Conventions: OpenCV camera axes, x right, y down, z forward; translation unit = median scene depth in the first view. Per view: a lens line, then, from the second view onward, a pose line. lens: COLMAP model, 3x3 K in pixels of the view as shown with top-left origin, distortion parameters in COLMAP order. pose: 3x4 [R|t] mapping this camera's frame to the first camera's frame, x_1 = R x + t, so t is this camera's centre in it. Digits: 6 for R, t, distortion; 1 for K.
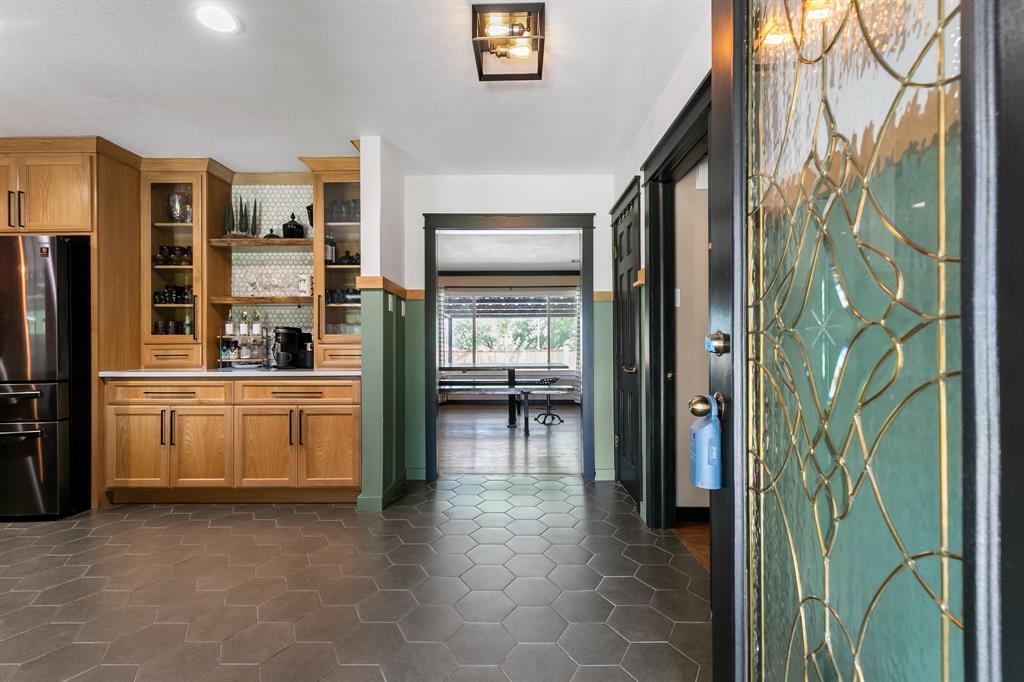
lens RADIAL K [[461.2, 0, 510.4], [0, 461.2, 344.7], [0, 0, 1]] dist [0.010591, -0.001325]
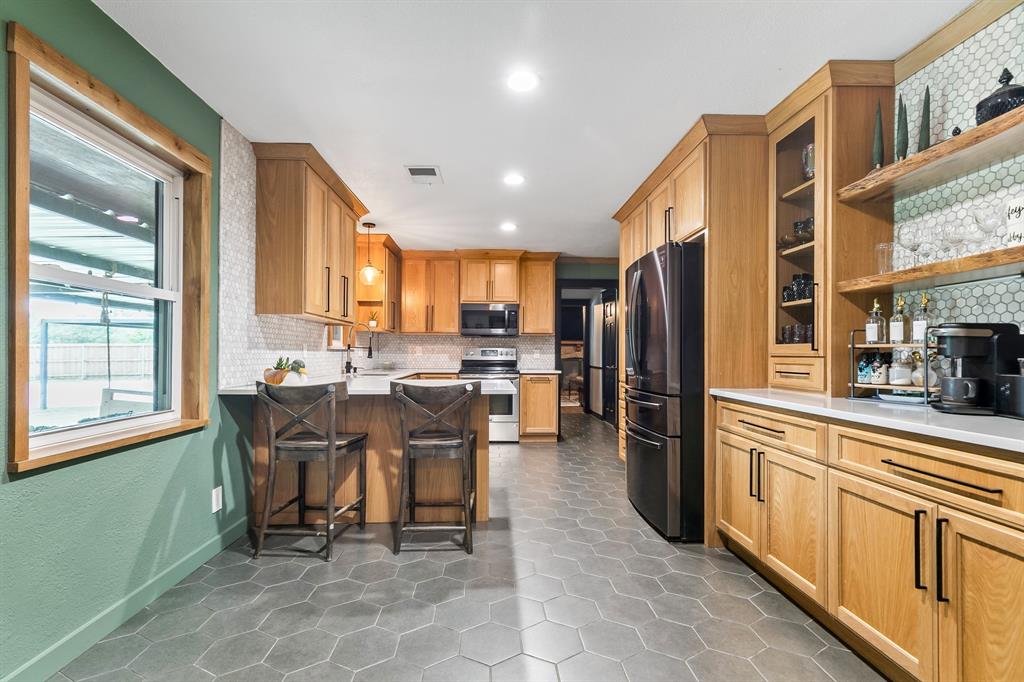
lens RADIAL K [[461.2, 0, 514.0], [0, 461.2, 348.8], [0, 0, 1]] dist [0.010591, -0.001325]
pose [[0.053117, -0.003004, -0.998584, -0.047209], [-0.002326, 0.999992, -0.003132, -0.011247], [0.998586, 0.002489, 0.053110, 0.569164]]
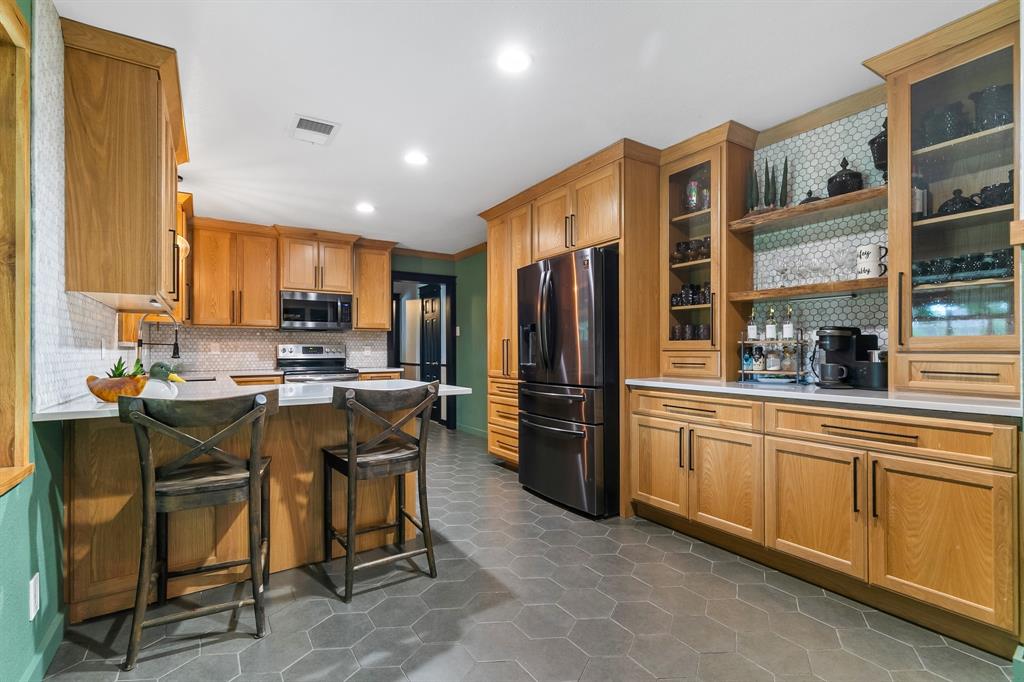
lens RADIAL K [[461.2, 0, 506.6], [0, 461.2, 347.2], [0, 0, 1]] dist [0.010591, -0.001325]
pose [[0.551148, 0.000225, -0.834407, -0.200468], [0.001742, 0.999997, 0.001420, -0.011043], [0.834406, -0.002237, 0.551146, 0.241499]]
